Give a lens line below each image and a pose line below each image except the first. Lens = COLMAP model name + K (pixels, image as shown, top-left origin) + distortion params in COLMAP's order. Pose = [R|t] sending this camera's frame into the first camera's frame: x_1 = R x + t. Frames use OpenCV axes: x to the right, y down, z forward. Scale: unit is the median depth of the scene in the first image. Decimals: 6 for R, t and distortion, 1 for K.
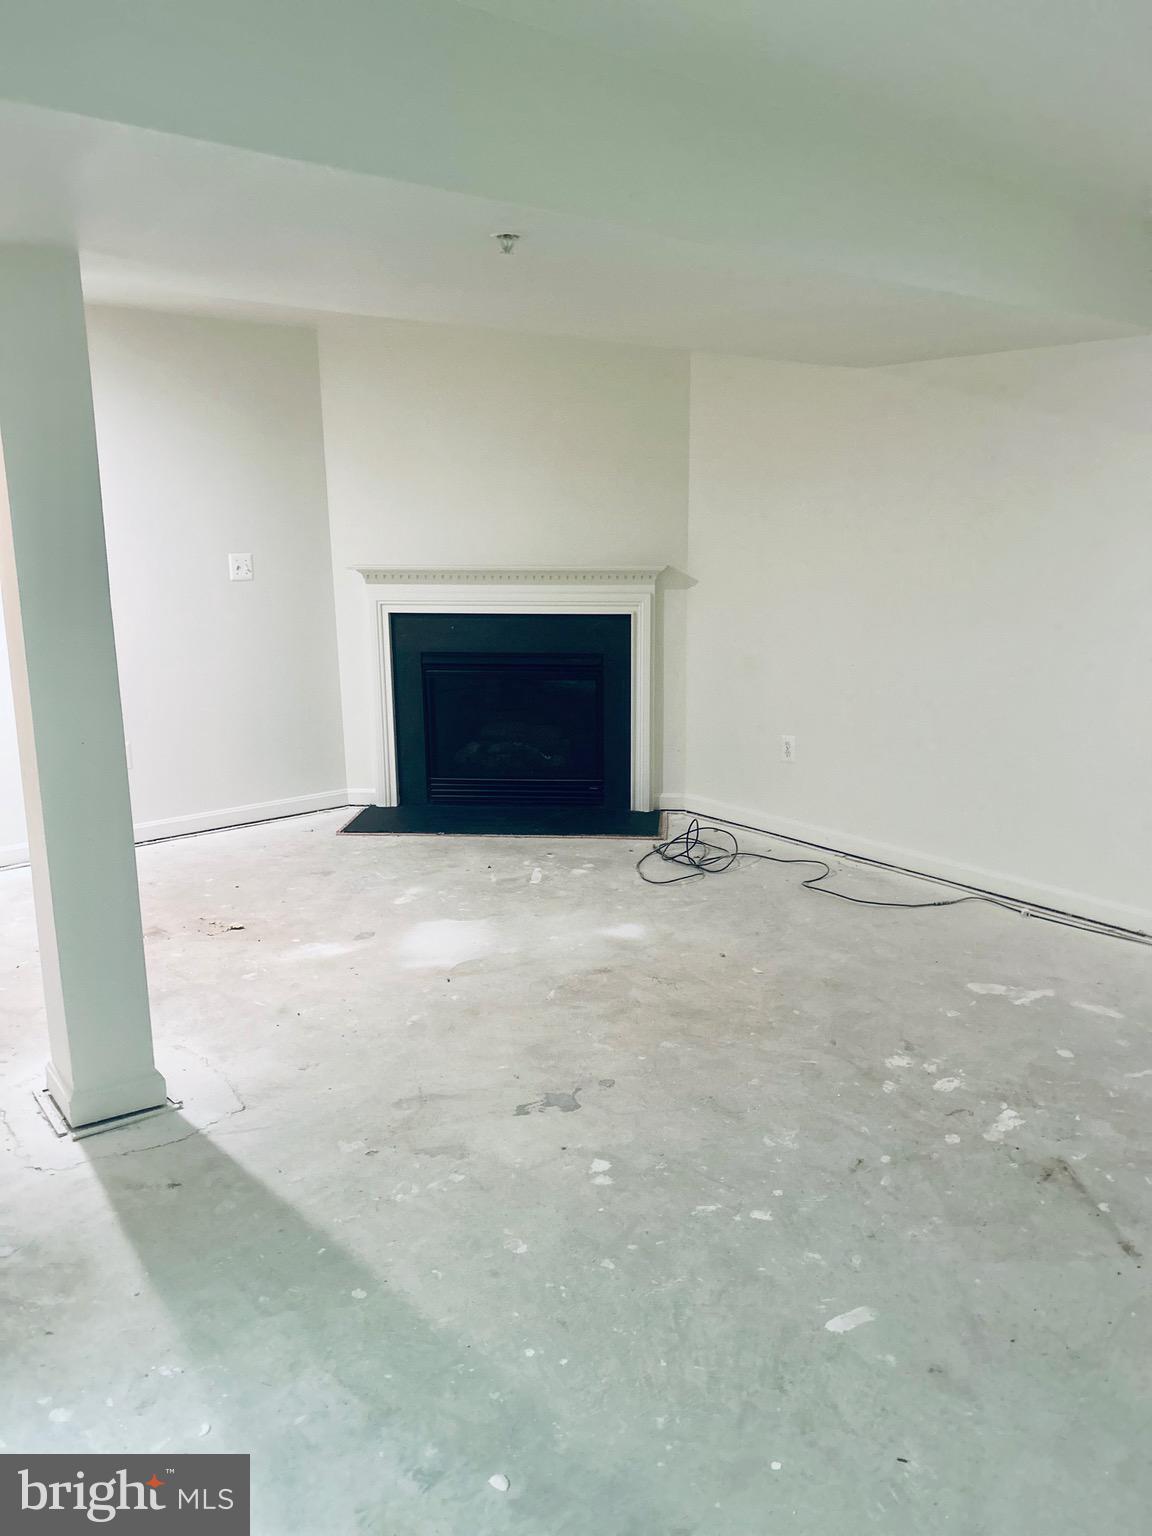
lens RADIAL K [[1113.7, 0, 576.0], [0, 1113.7, 768.0], [0, 0, 1]] dist [0.068837, -0.070246]
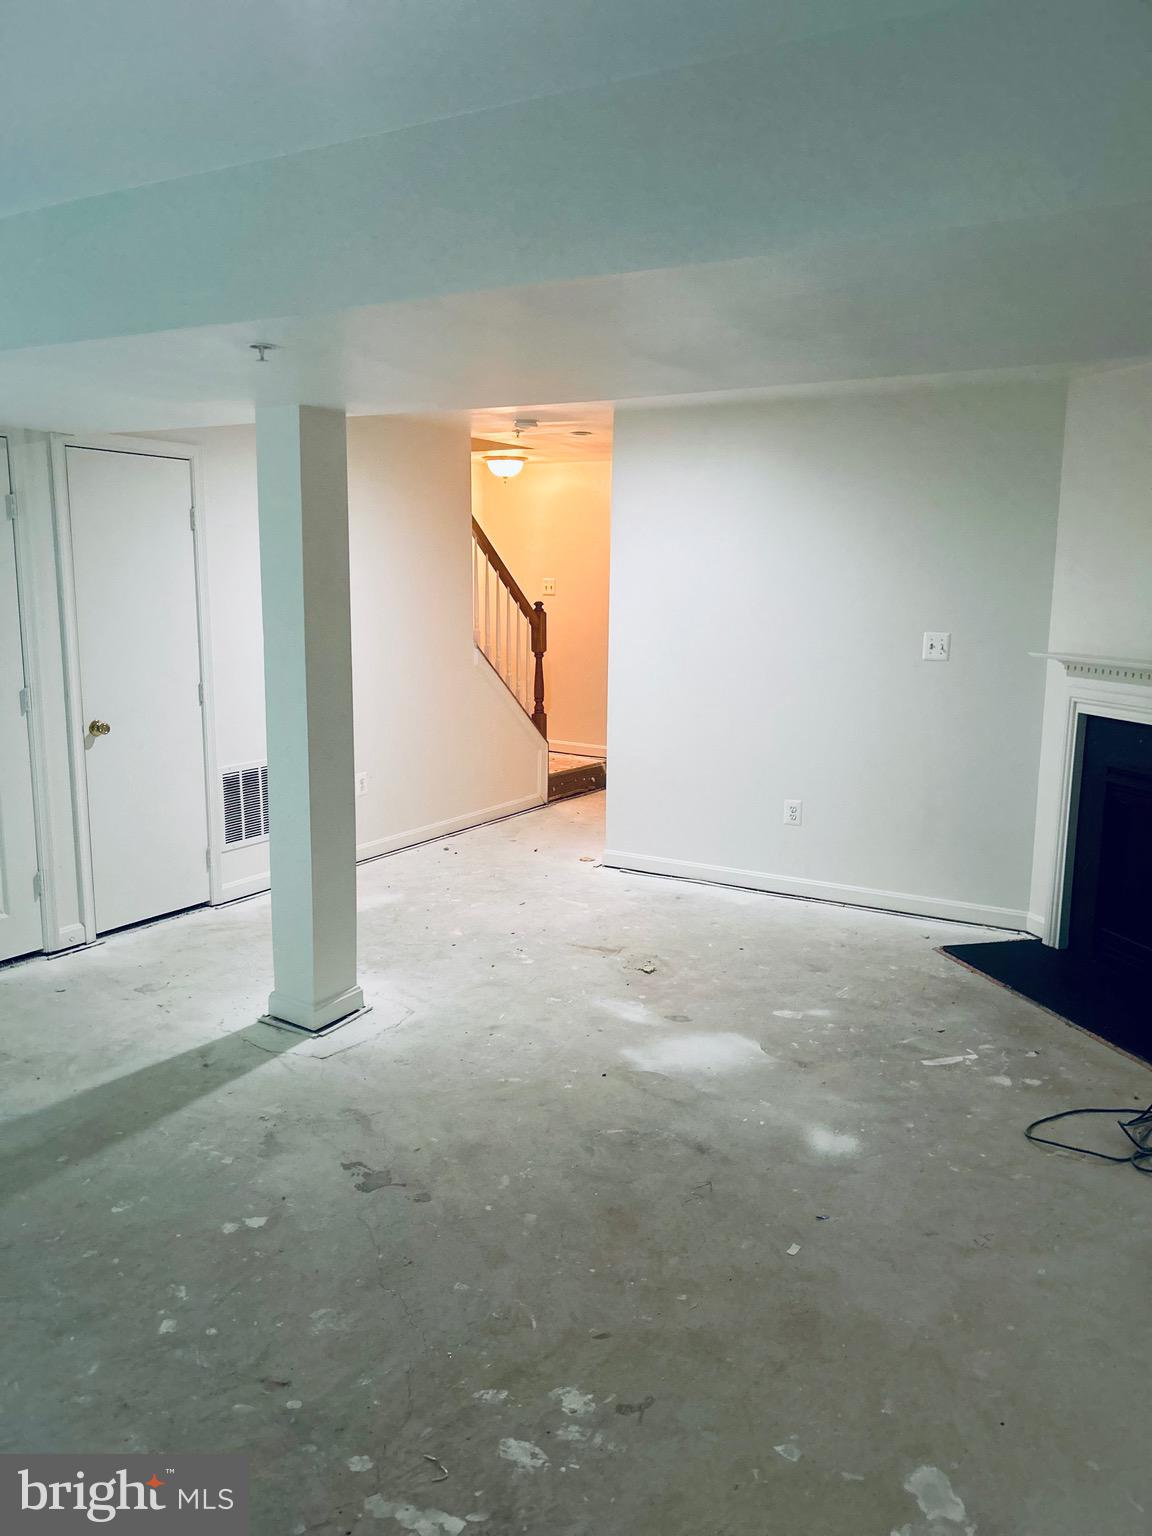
lens RADIAL K [[1113.7, 0, 576.0], [0, 1113.7, 768.0], [0, 0, 1]] dist [0.068837, -0.070246]
pose [[0.377076, 0.165564, -0.911264, 0.537183], [-0.220706, 0.971612, 0.085202, -0.107315], [0.899501, 0.168994, 0.402912, 0.418931]]
